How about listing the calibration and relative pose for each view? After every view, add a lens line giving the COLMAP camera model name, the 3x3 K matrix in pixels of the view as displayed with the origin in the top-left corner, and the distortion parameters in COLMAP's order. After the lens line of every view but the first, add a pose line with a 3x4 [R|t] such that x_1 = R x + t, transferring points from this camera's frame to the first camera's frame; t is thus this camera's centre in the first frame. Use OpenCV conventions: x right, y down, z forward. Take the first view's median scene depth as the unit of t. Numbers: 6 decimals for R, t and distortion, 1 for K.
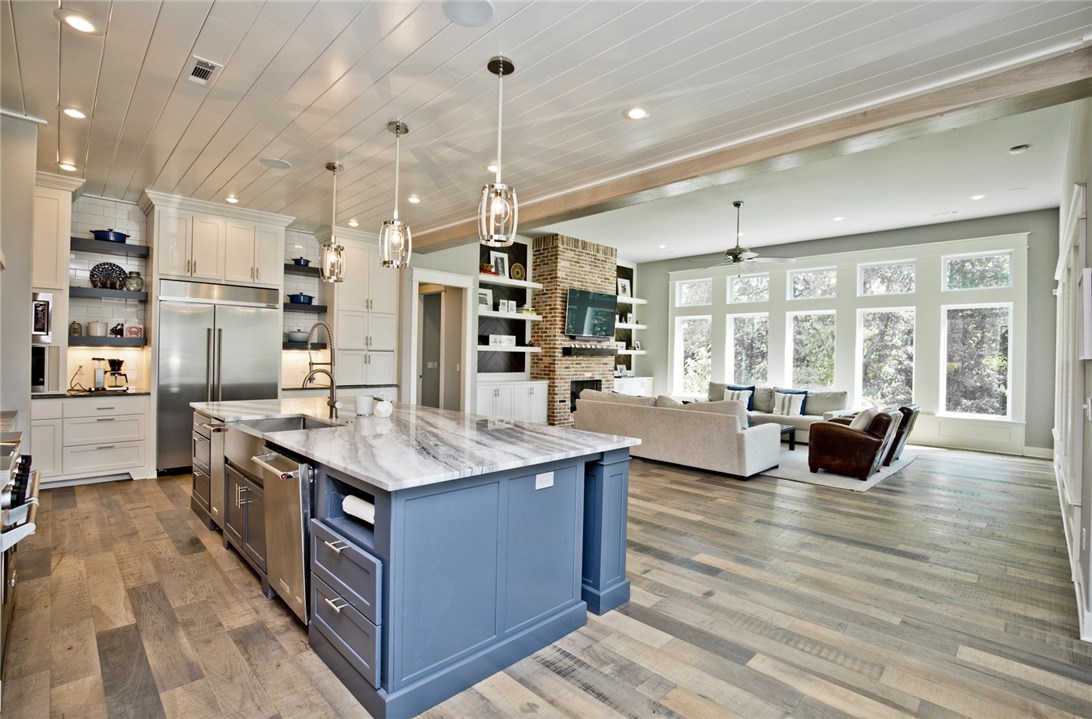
lens RADIAL K [[504.7, 0, 546.7], [0, 504.7, 355.6], [0, 0, 1]] dist [-0.034203, 0.005298]
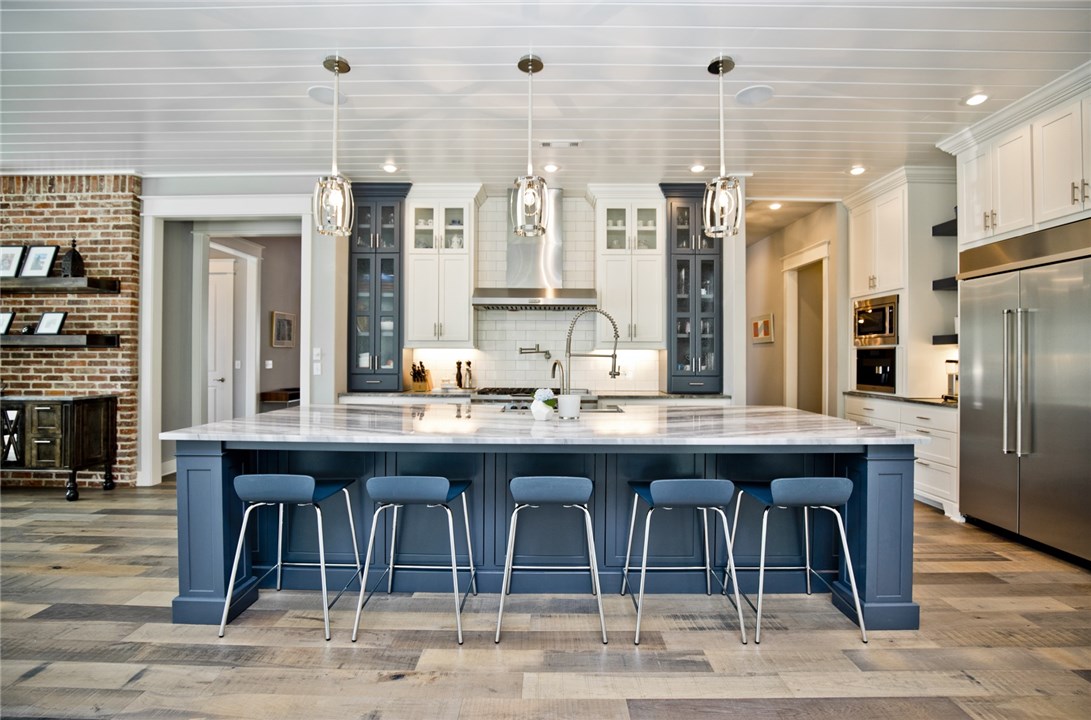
lens RADIAL K [[504.2, 0, 547.7], [0, 504.2, 355.4], [0, 0, 1]] dist [-0.034203, 0.005298]
pose [[-0.709688, -0.025283, -0.704063, 0.093132], [-0.016490, 0.999678, -0.019277, 0.013599], [0.704324, -0.002070, -0.709876, 0.608516]]
